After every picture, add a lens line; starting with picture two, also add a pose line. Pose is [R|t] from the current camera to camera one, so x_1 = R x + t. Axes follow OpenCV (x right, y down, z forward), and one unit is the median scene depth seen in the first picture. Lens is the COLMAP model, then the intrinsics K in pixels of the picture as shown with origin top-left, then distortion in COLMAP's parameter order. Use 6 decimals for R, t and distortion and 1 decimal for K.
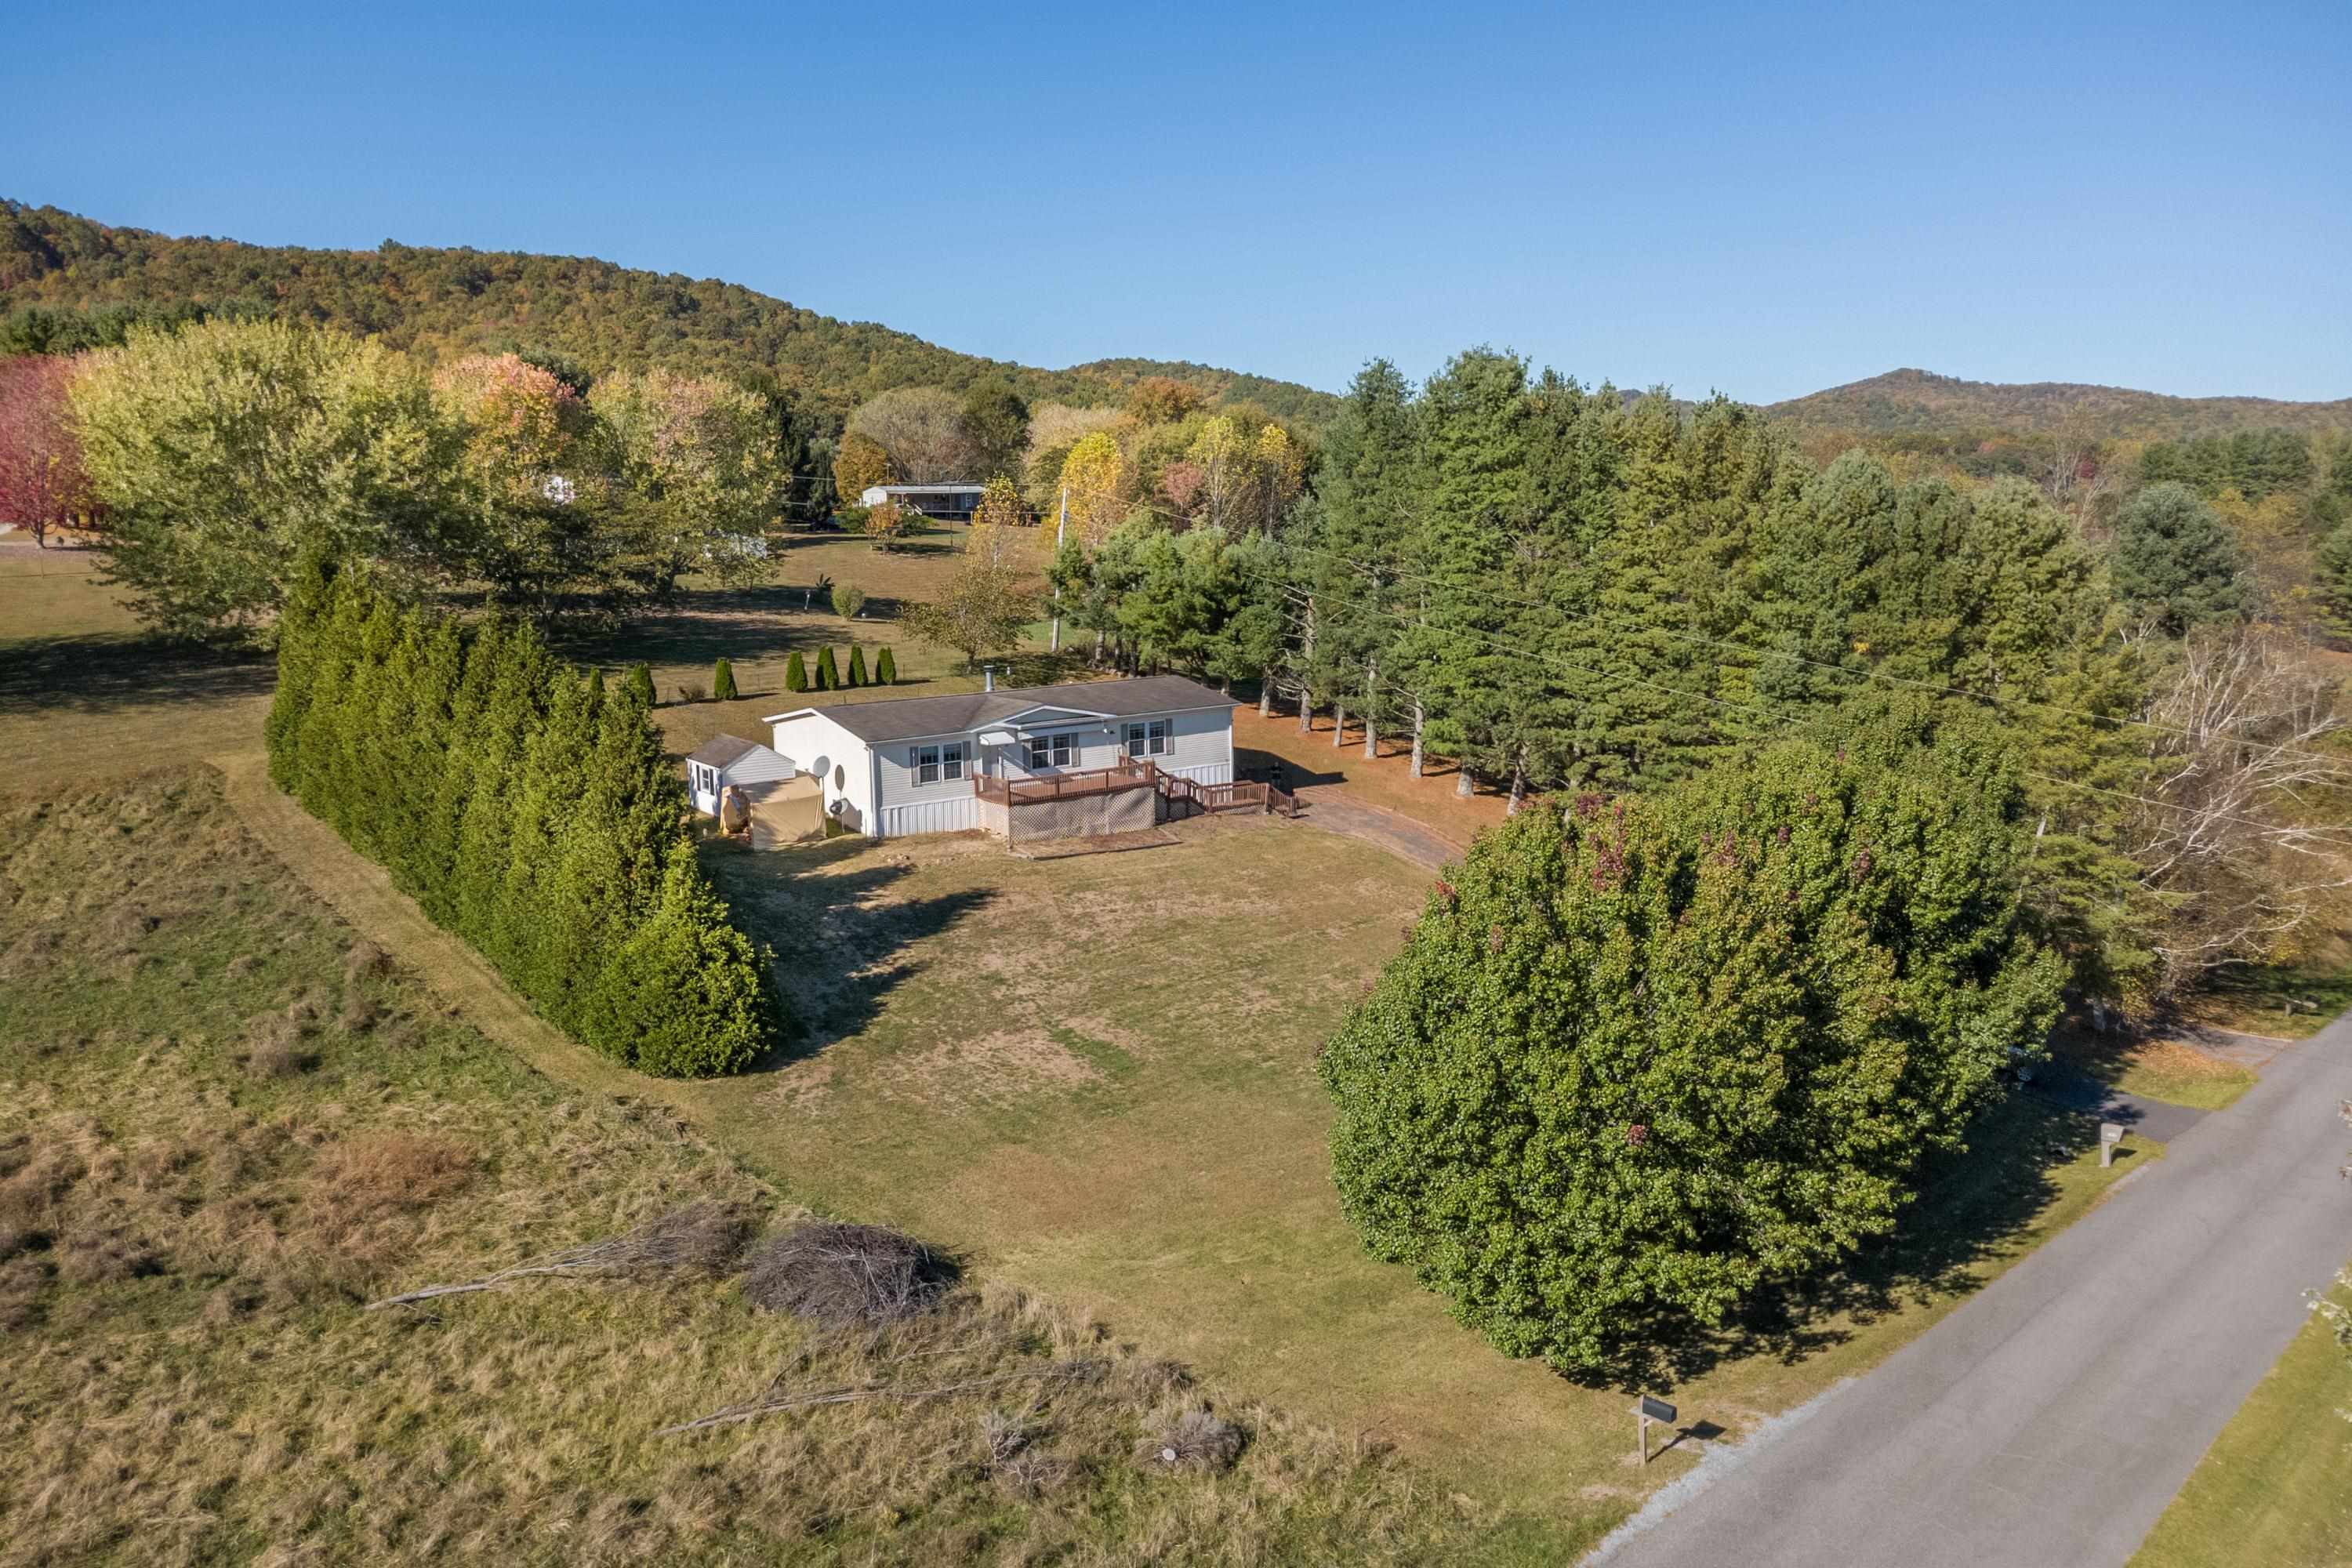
lens RADIAL K [[1649.0, 0, 1176.0], [0, 1649.0, 784.0], [0, 0, 1]] dist [0.005040, 0.006404]
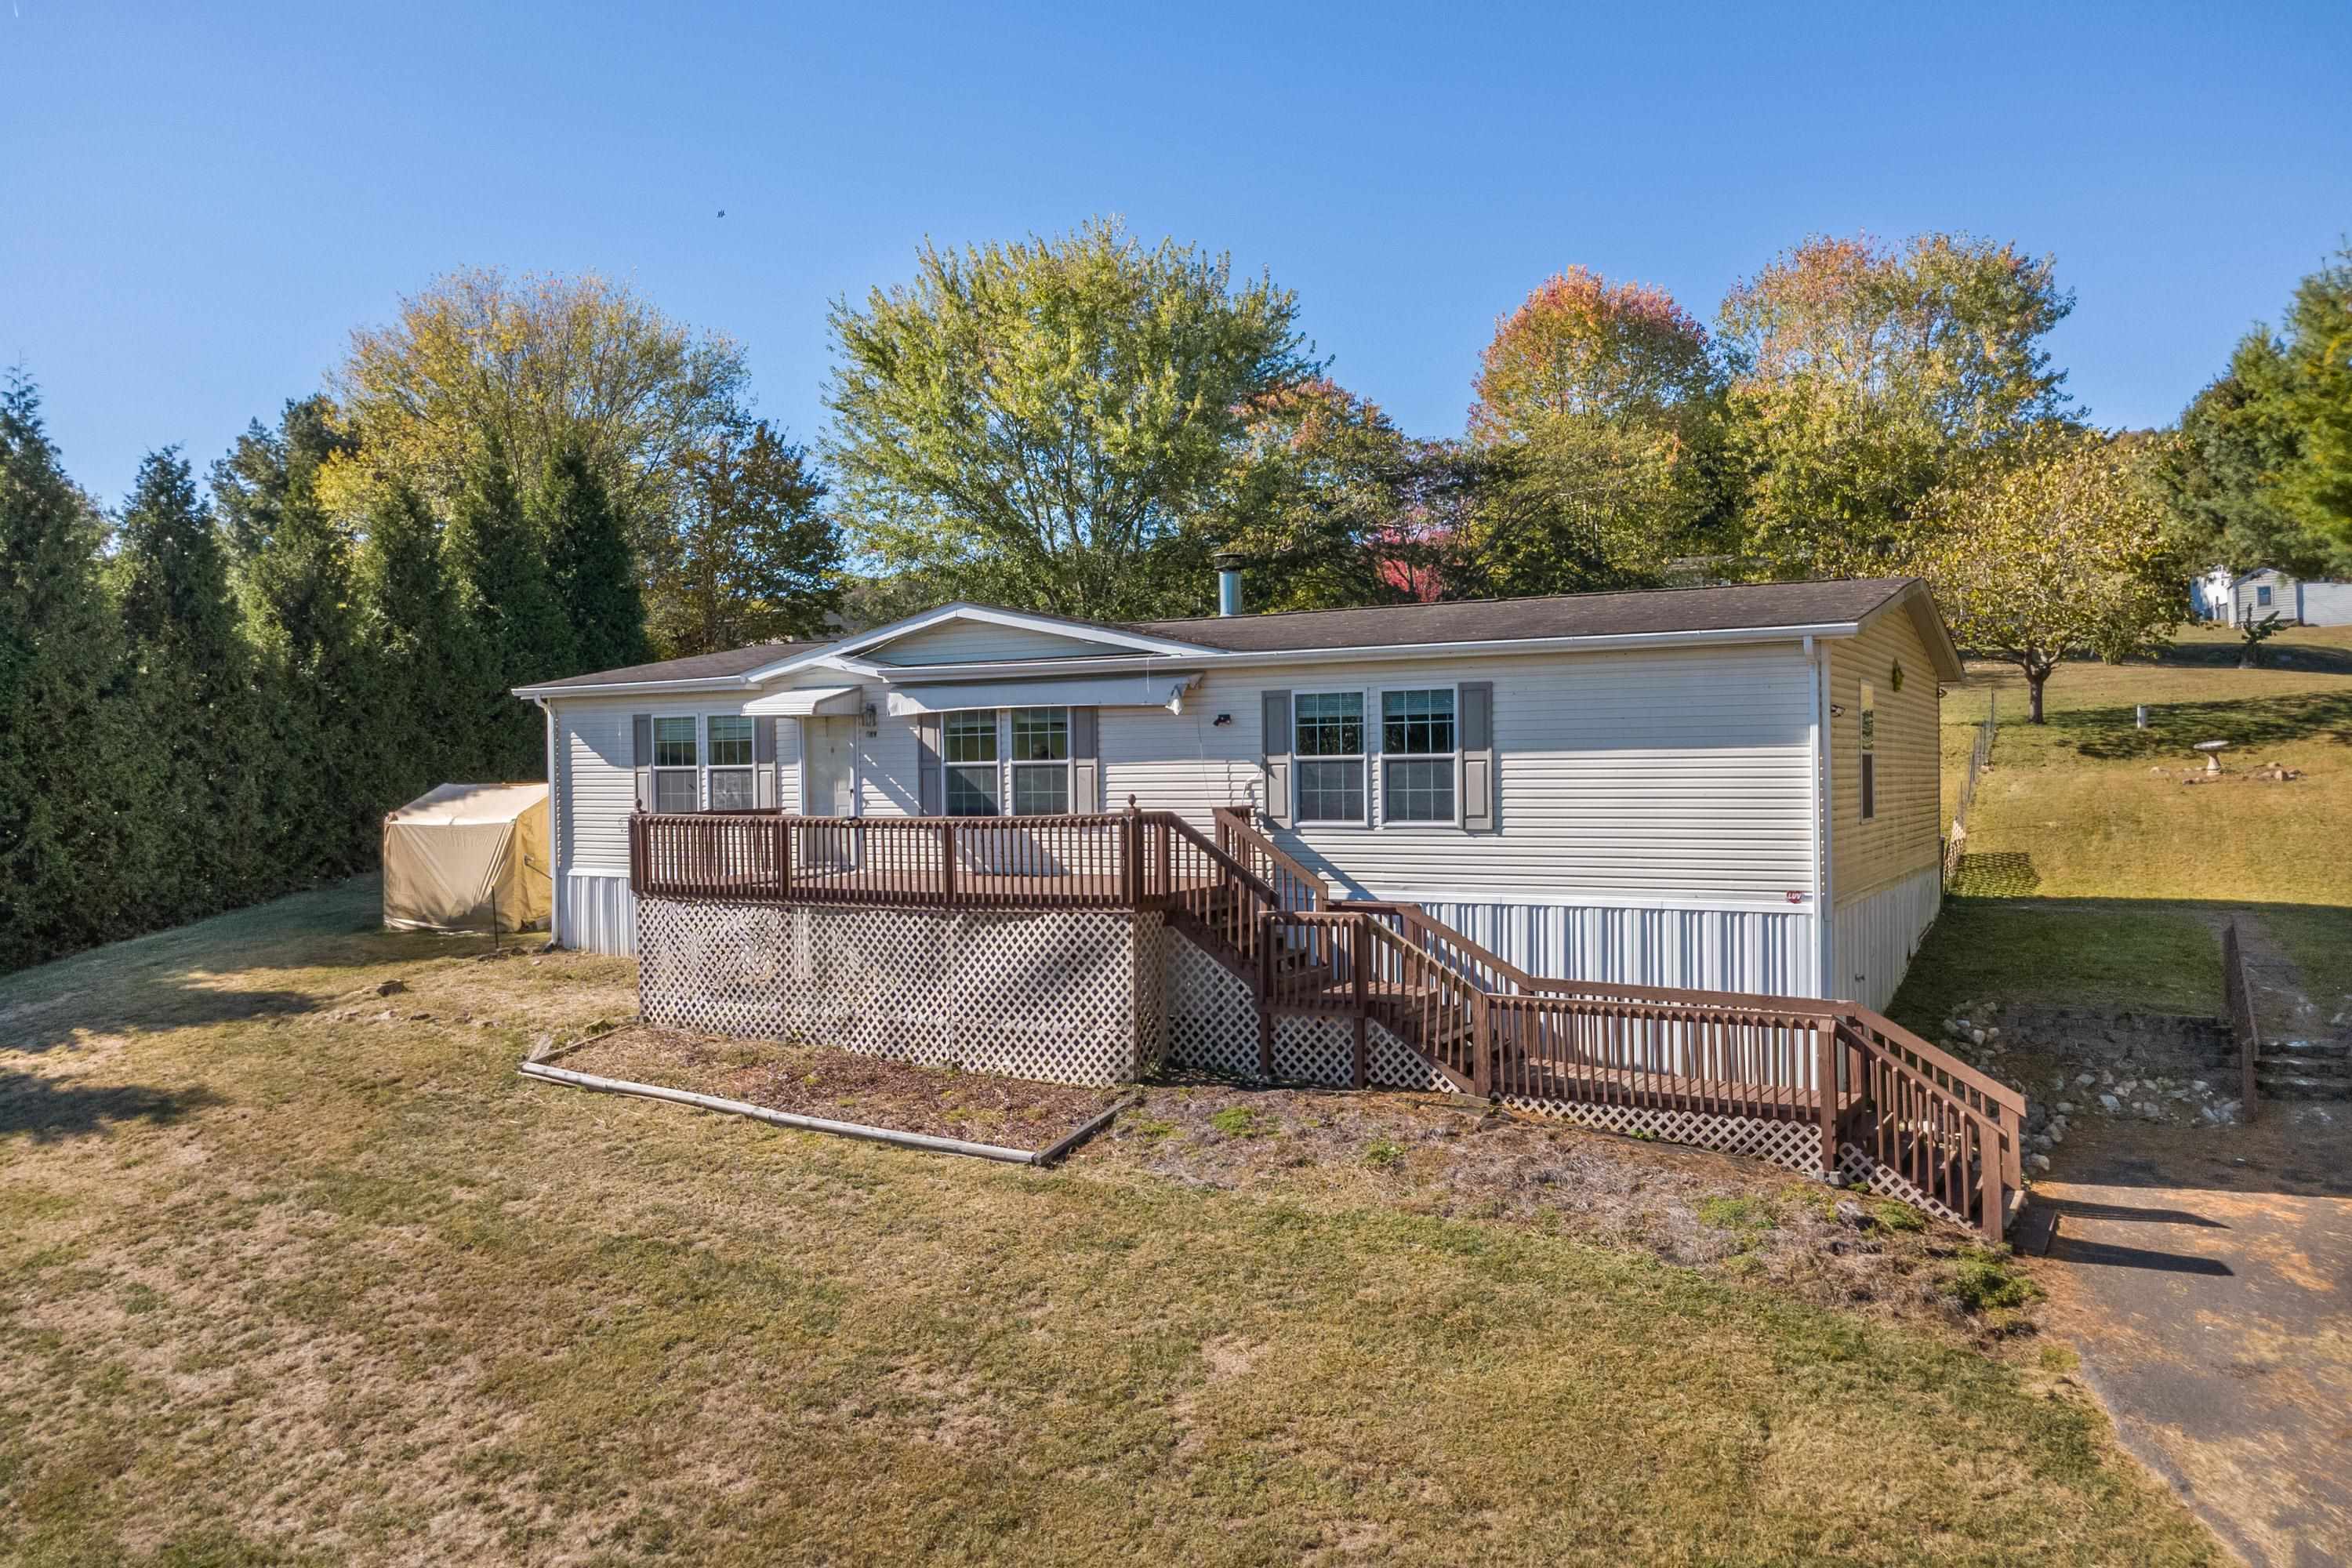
lens RADIAL K [[1677.8, 0, 1184.4], [0, 1677.8, 782.7], [0, 0, 1]] dist [0.003516, 0.003559]
pose [[0.394678, 0.014822, -0.918700, 0.224733], [-0.146775, 0.988047, -0.047114, -0.007772], [0.907020, 0.153437, 0.392136, 0.948643]]
